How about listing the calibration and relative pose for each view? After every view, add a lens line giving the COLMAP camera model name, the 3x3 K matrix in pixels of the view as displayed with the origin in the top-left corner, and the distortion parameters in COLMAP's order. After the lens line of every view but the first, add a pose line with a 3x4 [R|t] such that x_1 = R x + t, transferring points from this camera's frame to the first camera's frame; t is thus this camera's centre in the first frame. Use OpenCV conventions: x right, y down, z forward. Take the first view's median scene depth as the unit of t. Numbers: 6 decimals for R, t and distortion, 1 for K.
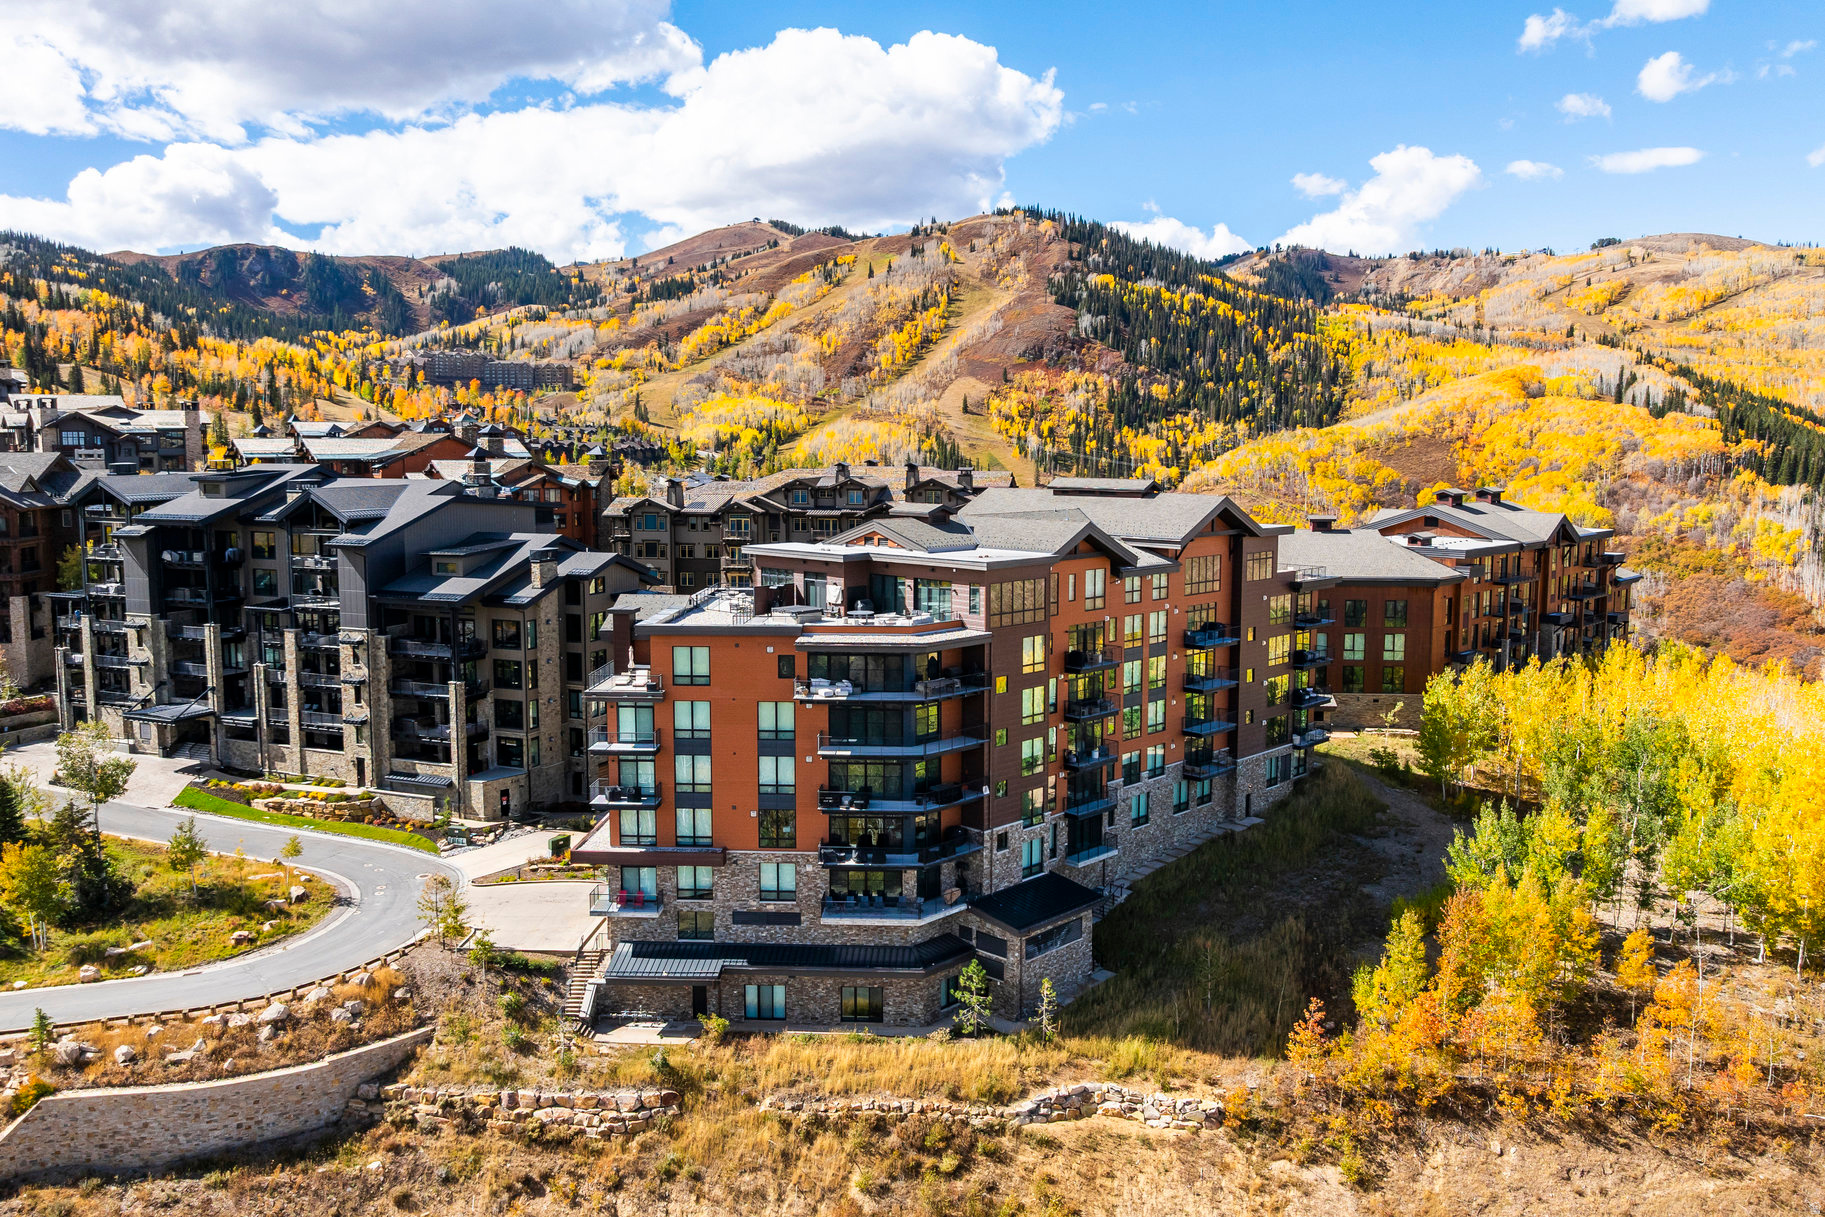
lens RADIAL K [[1398.8, 0, 937.2], [0, 1398.8, 575.8], [0, 0, 1]] dist [-0.036461, -0.002792]
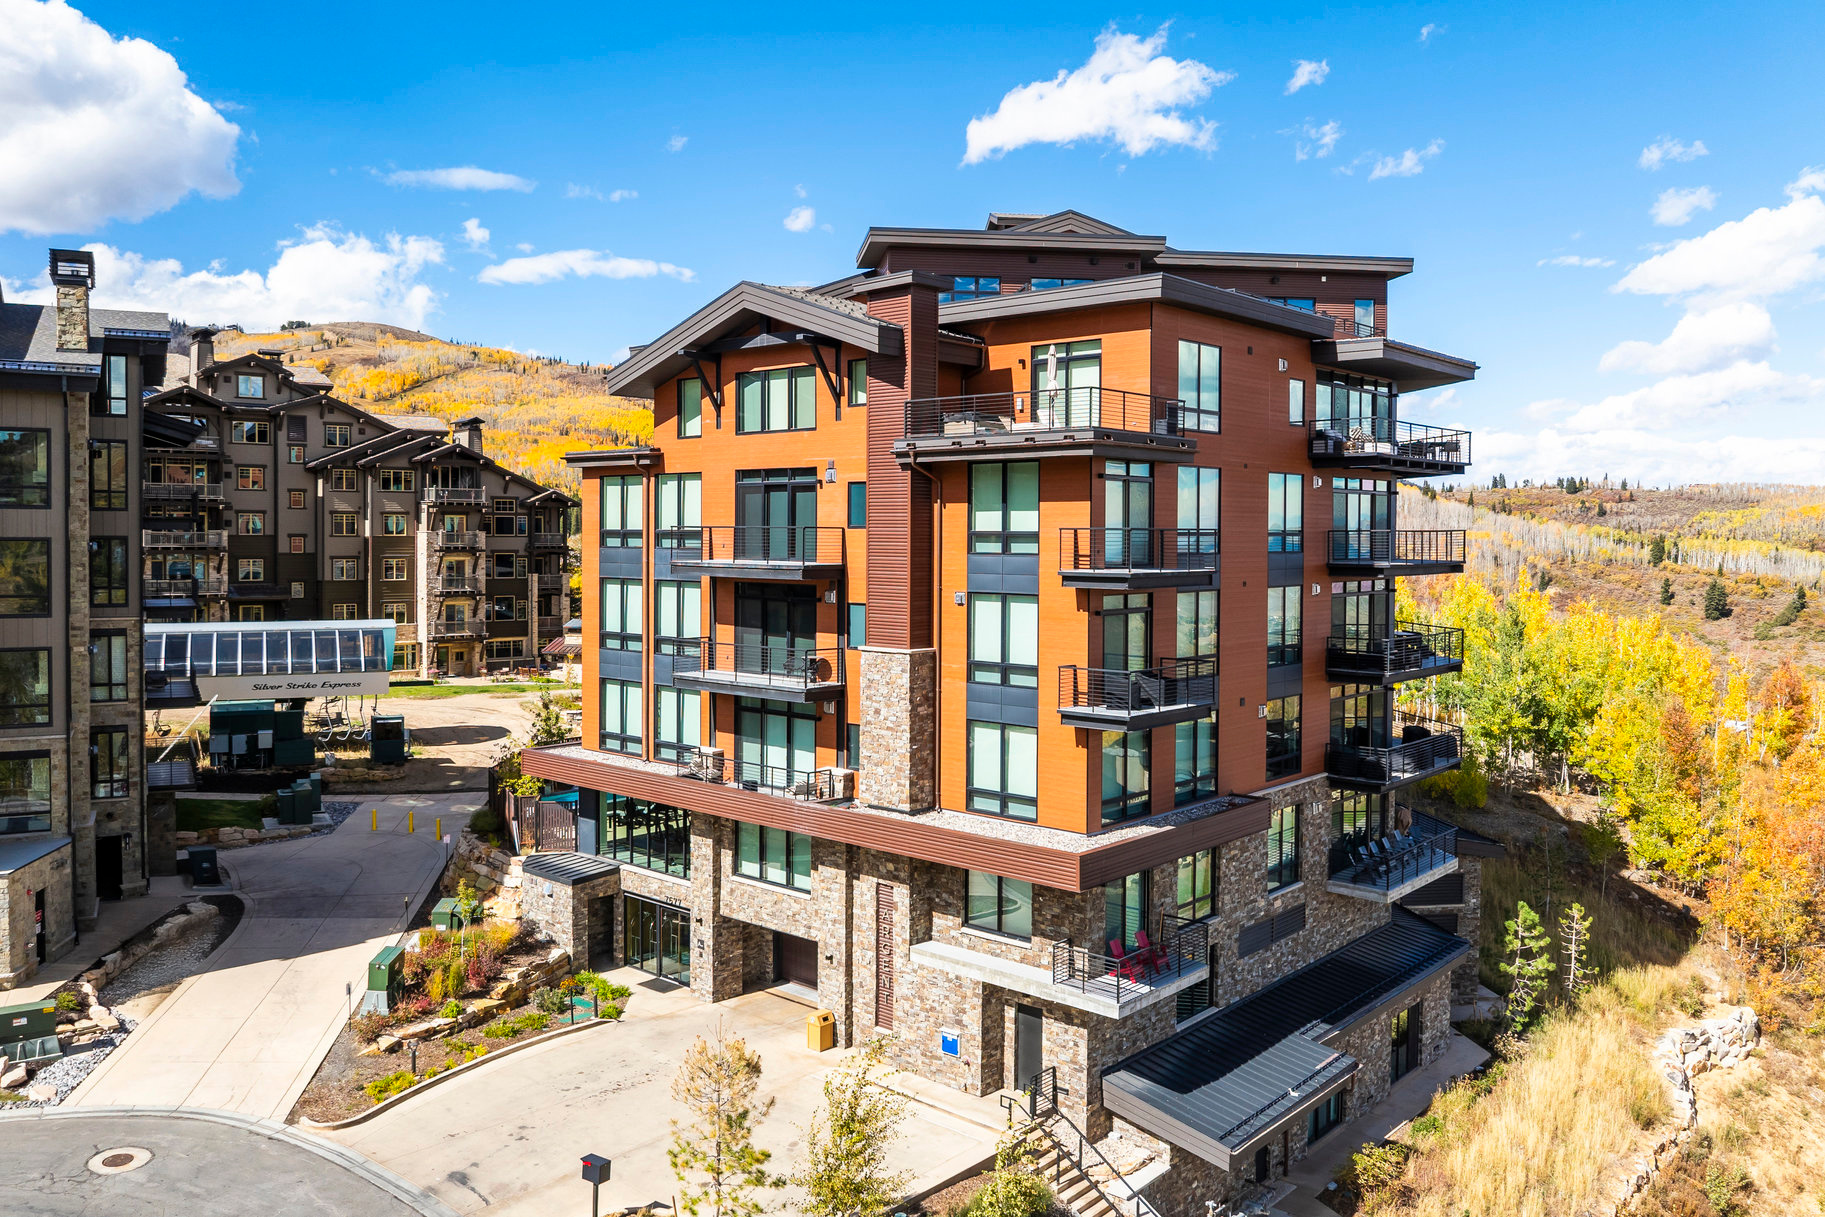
lens RADIAL K [[1387.0, 0, 897.3], [0, 1387.0, 549.4], [0, 0, 1]] dist [-0.047330, 0.008149]
pose [[0.639575, -0.010461, 0.768657, -0.041048], [0.070432, 0.996499, -0.045043, 0.009160], [-0.765495, 0.082947, 0.638073, 0.056590]]
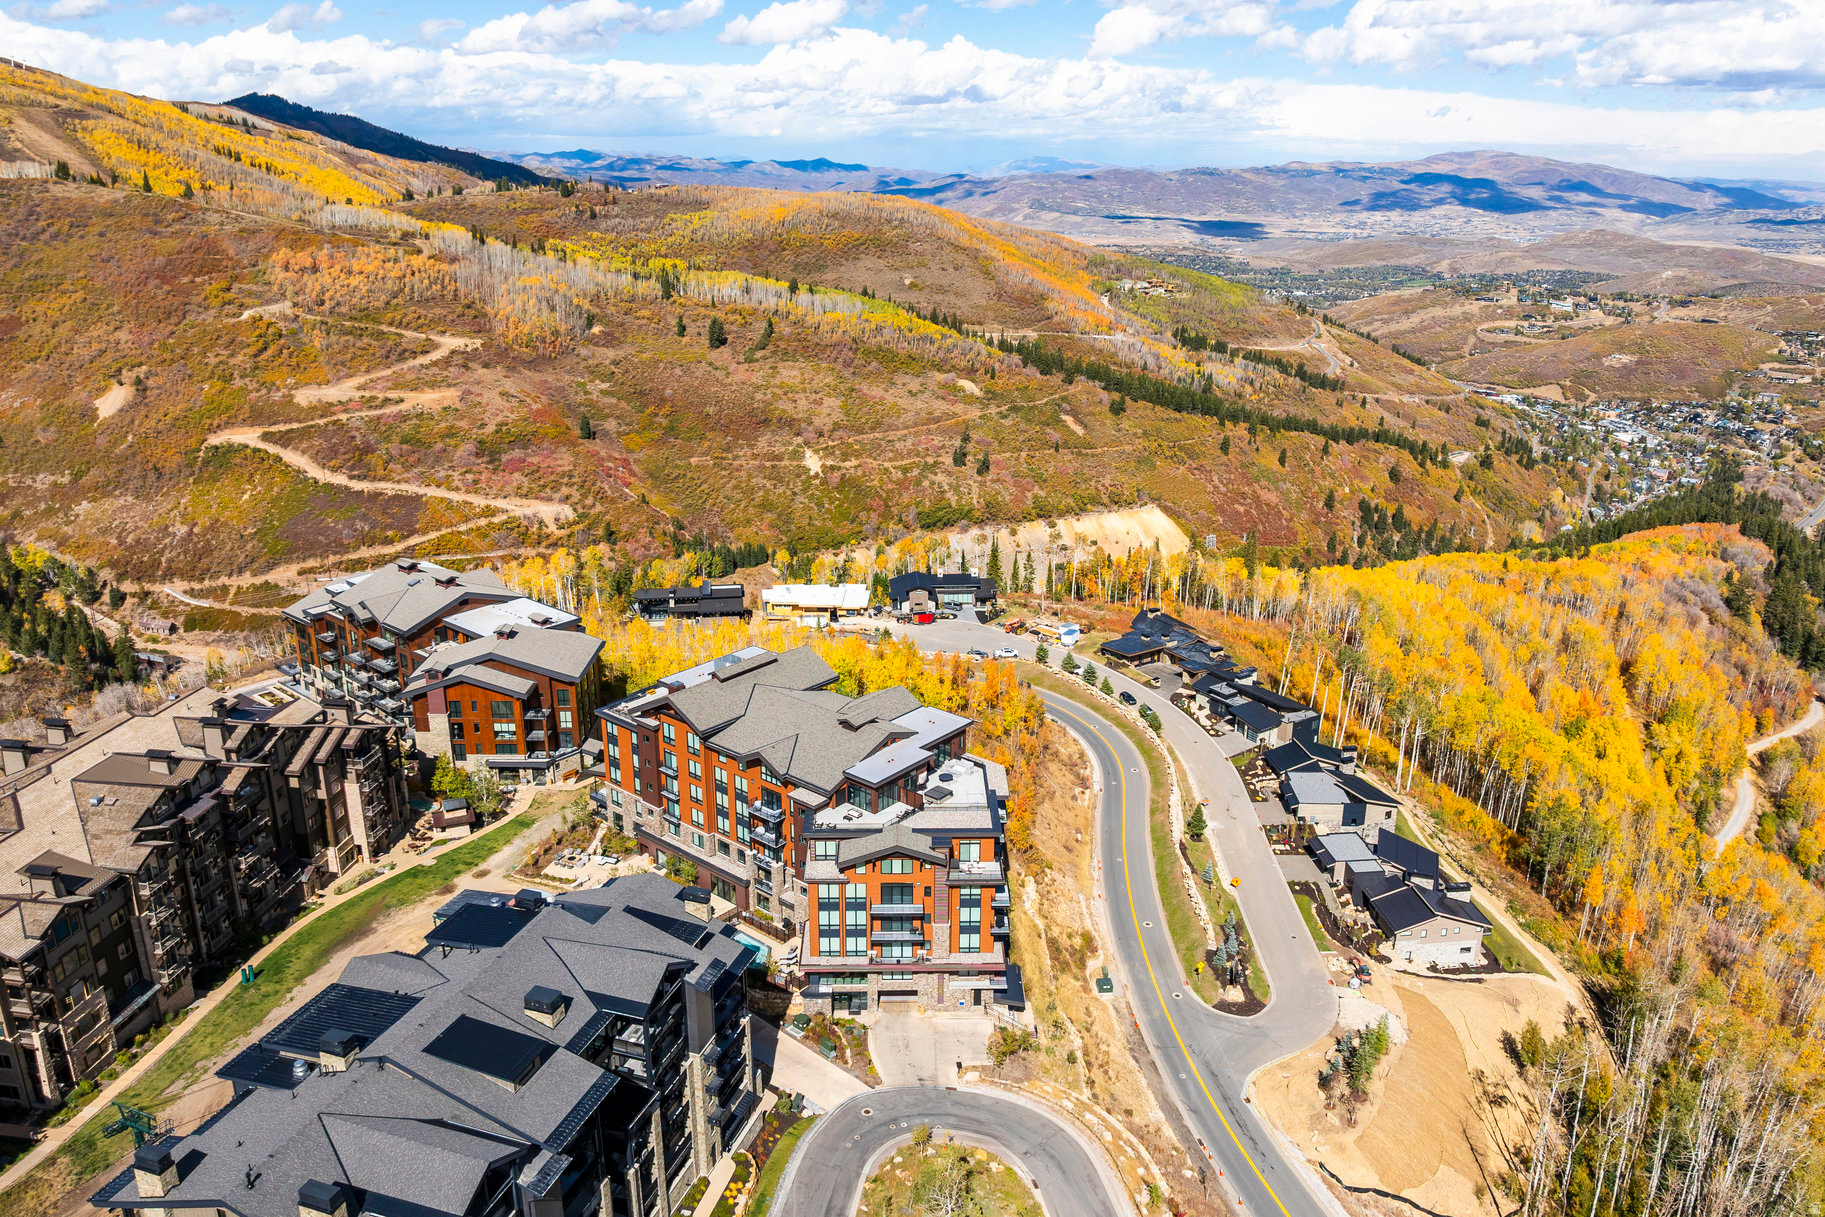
lens RADIAL K [[1289.3, 0, 935.7], [0, 1289.3, 582.9], [0, 0, 1]] dist [-0.030891, -0.002950]
pose [[-0.061777, -0.305427, 0.950209, -0.118898], [0.087574, 0.946697, 0.309992, -0.055574], [-0.994241, 0.102364, -0.031737, 0.077660]]
